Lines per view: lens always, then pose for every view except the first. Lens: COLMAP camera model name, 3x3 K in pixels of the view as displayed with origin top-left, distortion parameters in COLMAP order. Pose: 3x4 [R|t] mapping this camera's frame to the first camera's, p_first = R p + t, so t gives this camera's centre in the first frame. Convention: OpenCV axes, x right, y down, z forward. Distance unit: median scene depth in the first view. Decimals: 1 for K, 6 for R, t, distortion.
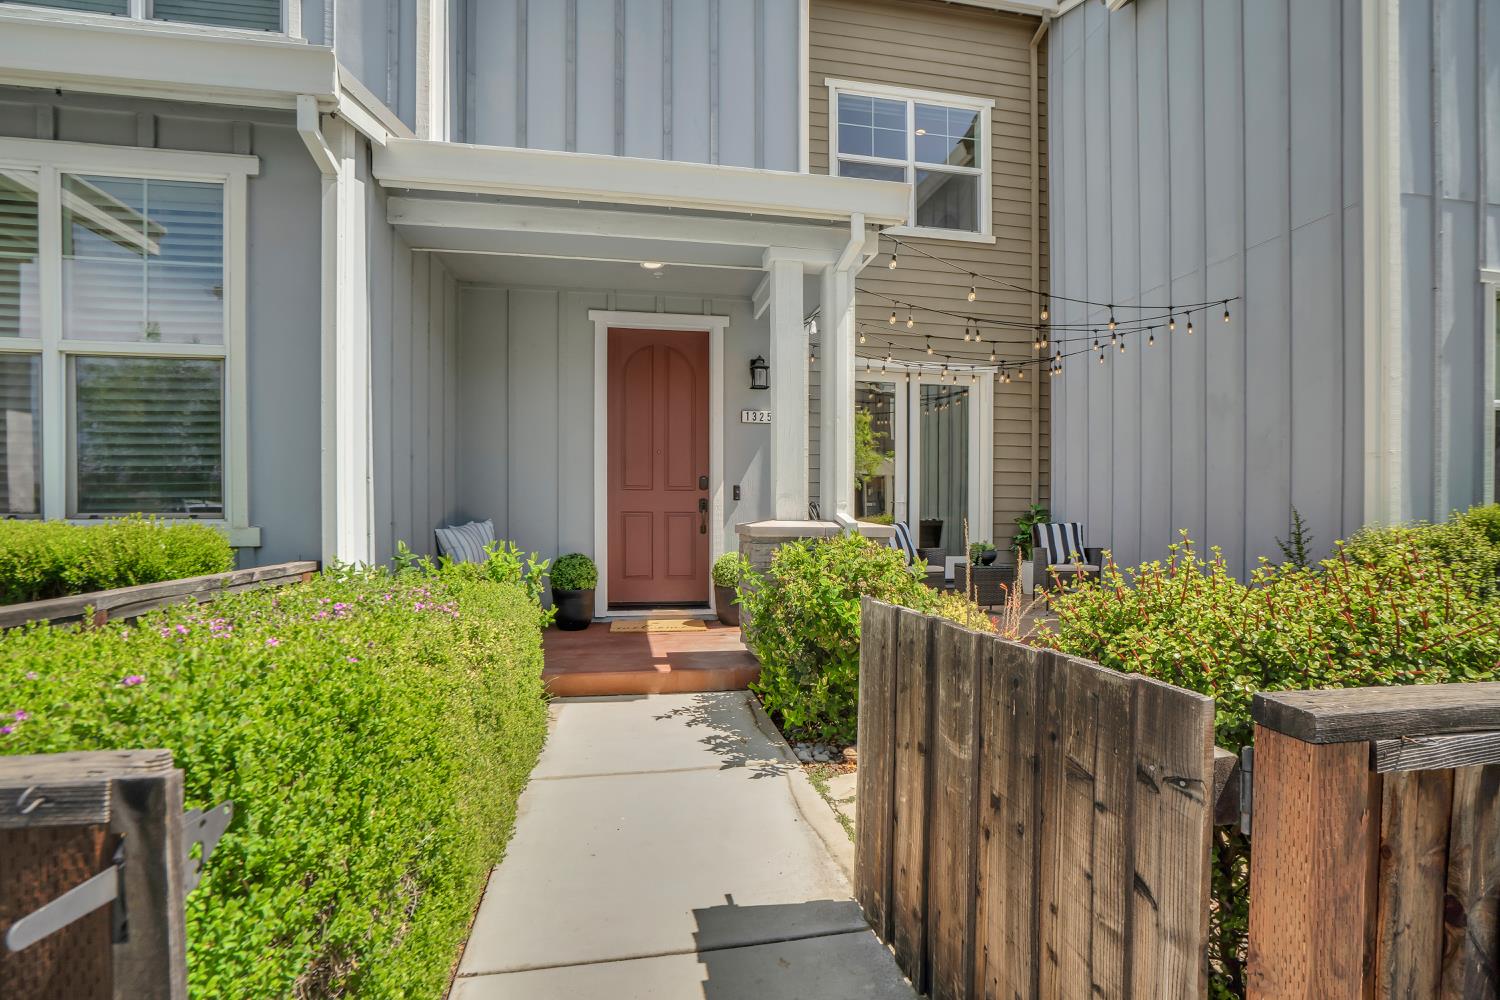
lens RADIAL K [[732.3, 0, 754.7], [0, 732.3, 513.0], [0, 0, 1]] dist [-0.056201, 0.022663]
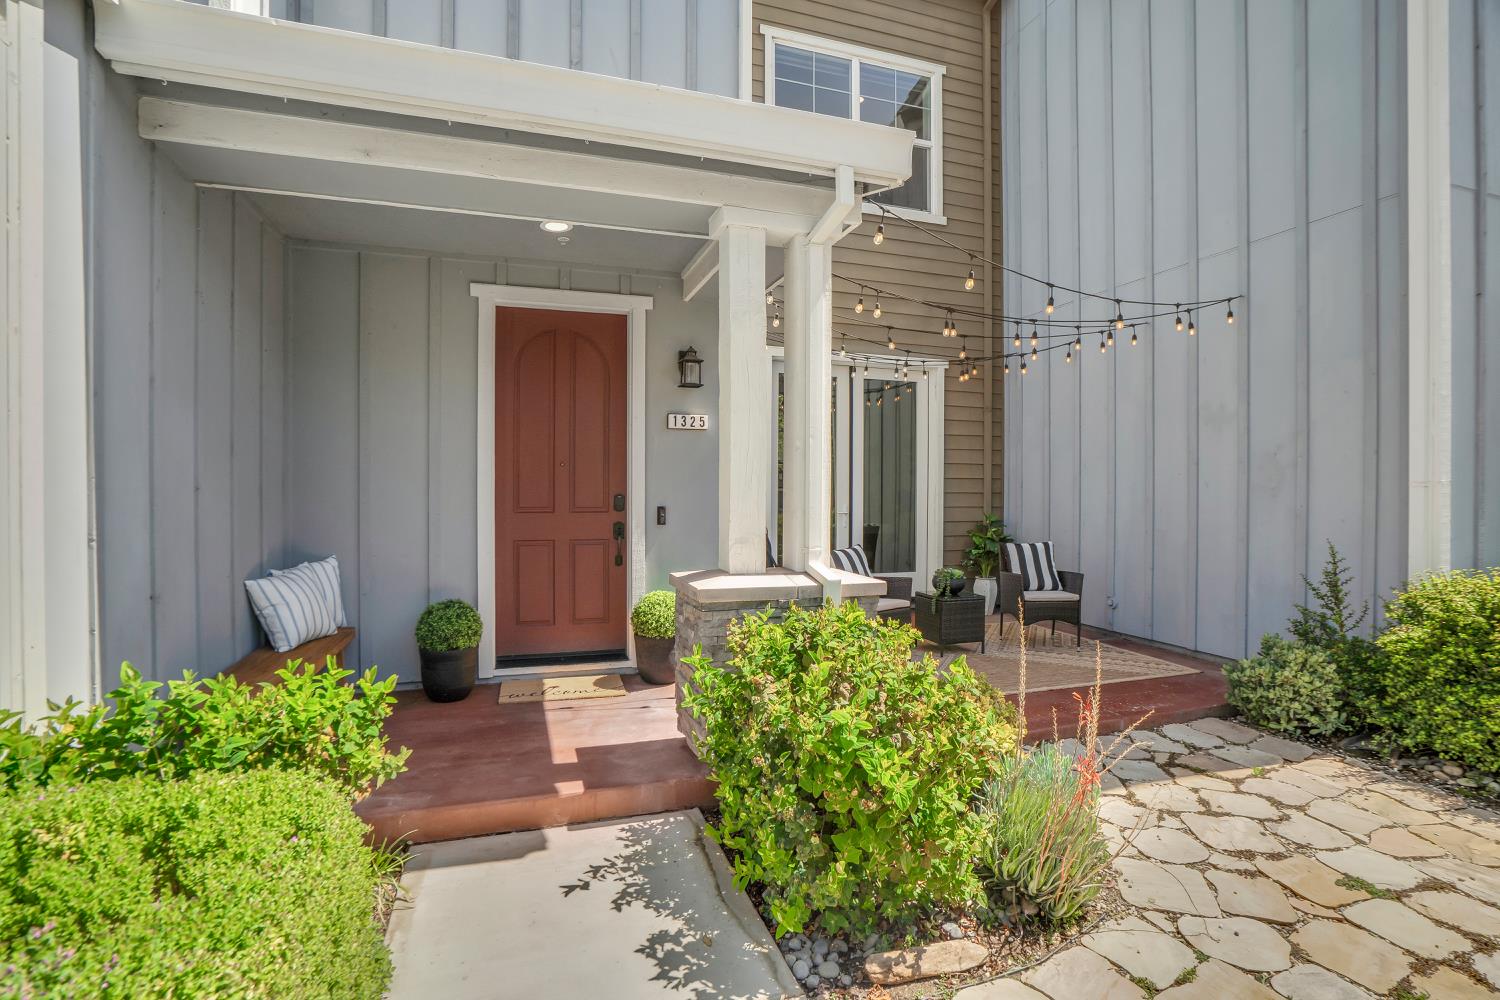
lens RADIAL K [[736.6, 0, 763.8], [0, 736.6, 480.9], [0, 0, 1]] dist [-0.058107, 0.022923]
pose [[0.989242, -0.000691, 0.146286, -0.033484], [0.003217, 0.999850, -0.017034, -0.054644], [-0.146253, 0.017321, 0.989096, 0.194110]]
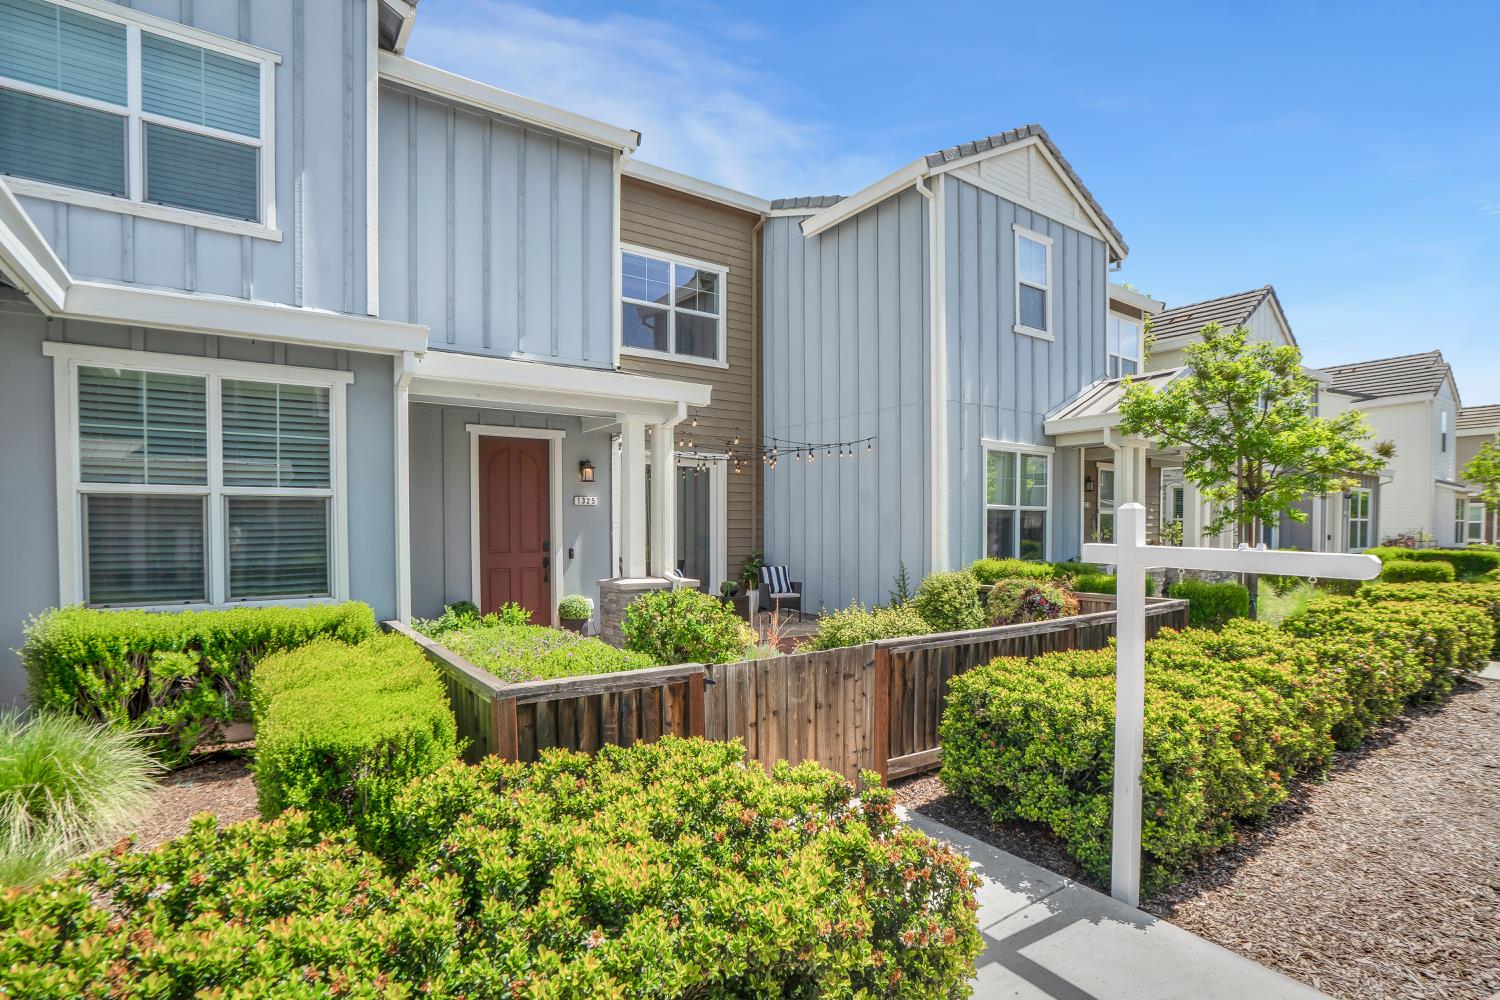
lens RADIAL K [[722.5, 0, 728.8], [0, 722.5, 559.2], [0, 0, 1]] dist [-0.061335, 0.021602]
pose [[0.927460, -0.024536, 0.373117, -0.280245], [0.011672, 0.999258, 0.036700, -0.068330], [-0.373741, -0.029683, 0.927058, -0.445067]]
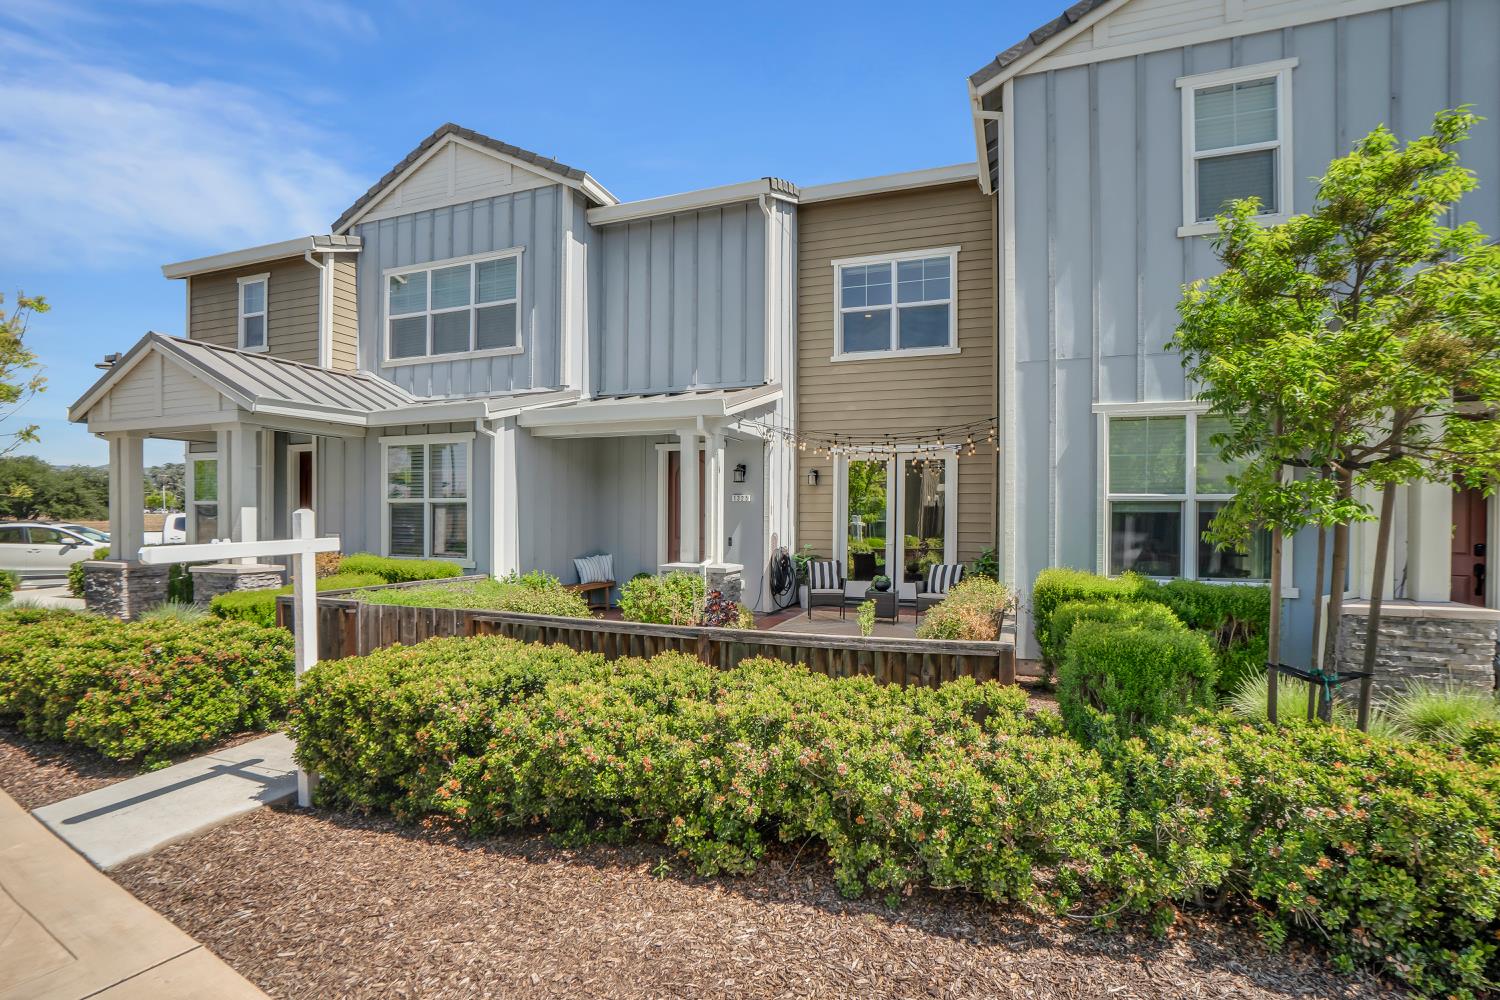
lens RADIAL K [[688.5, 0, 696.4], [0, 688.5, 518.2], [0, 0, 1]] dist [-0.024715, -0.000381]
pose [[0.840162, -0.000629, -0.542335, 0.828276], [-0.005561, 0.999937, -0.009774, -0.071789], [0.542307, 0.011228, 0.840105, -0.443399]]
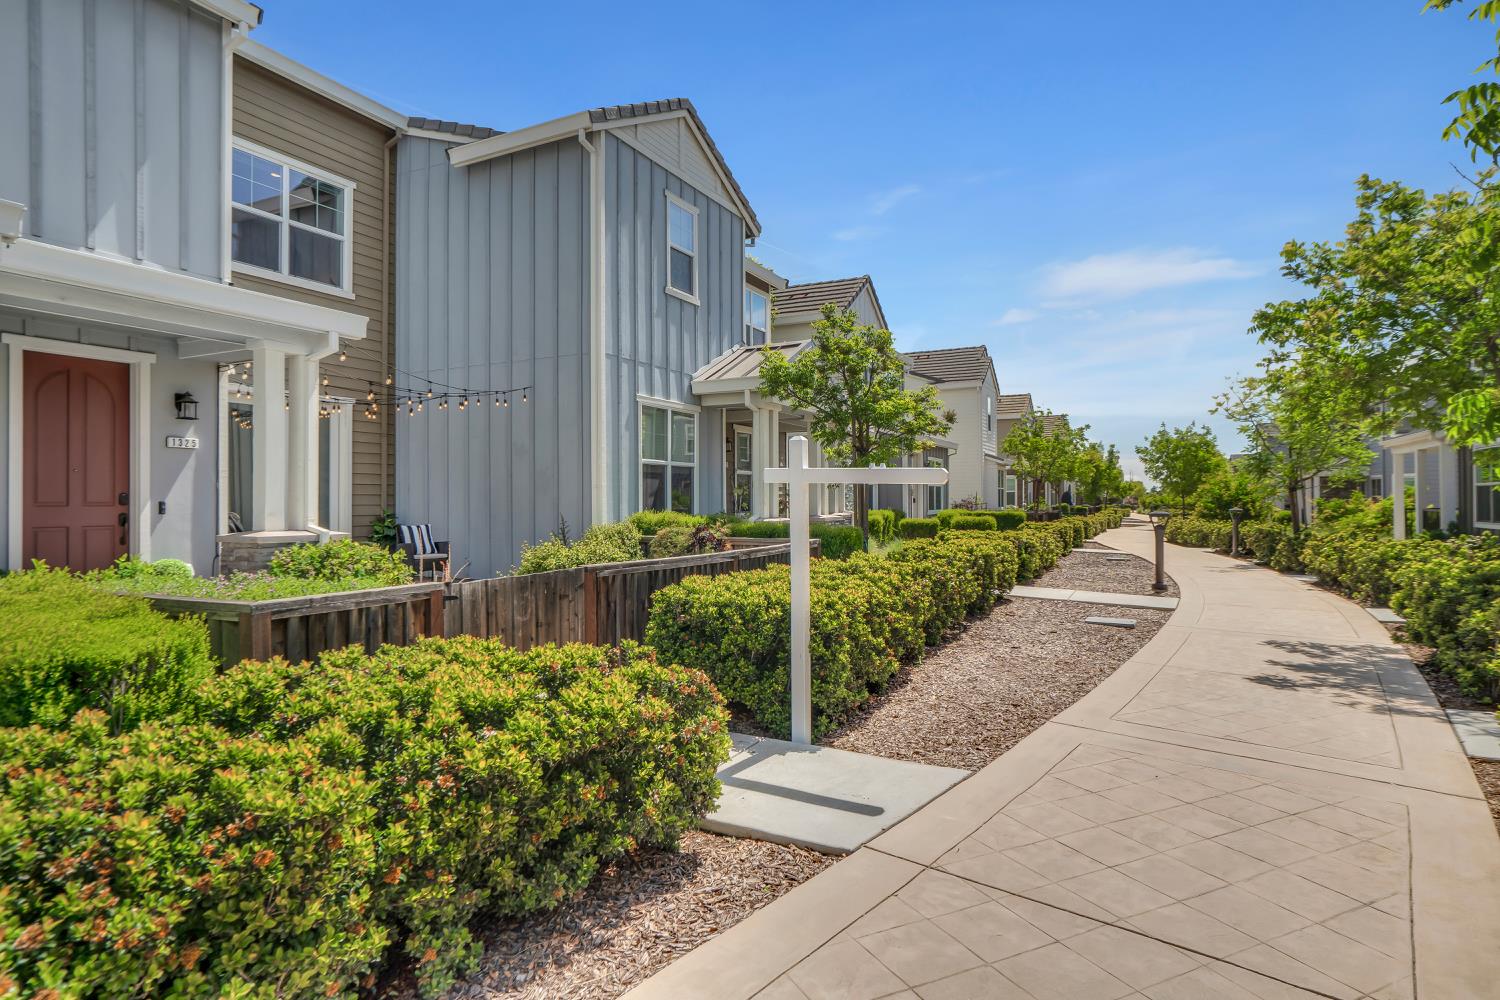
lens RADIAL K [[827.4, 0, 731.6], [0, 827.4, 513.9], [0, 0, 1]] dist [-0.067185, 0.043941]
pose [[0.639774, -0.019994, 0.768303, -0.453425], [0.011864, 0.999799, 0.016139, -0.029404], [-0.768472, -0.001210, 0.639882, -0.526997]]
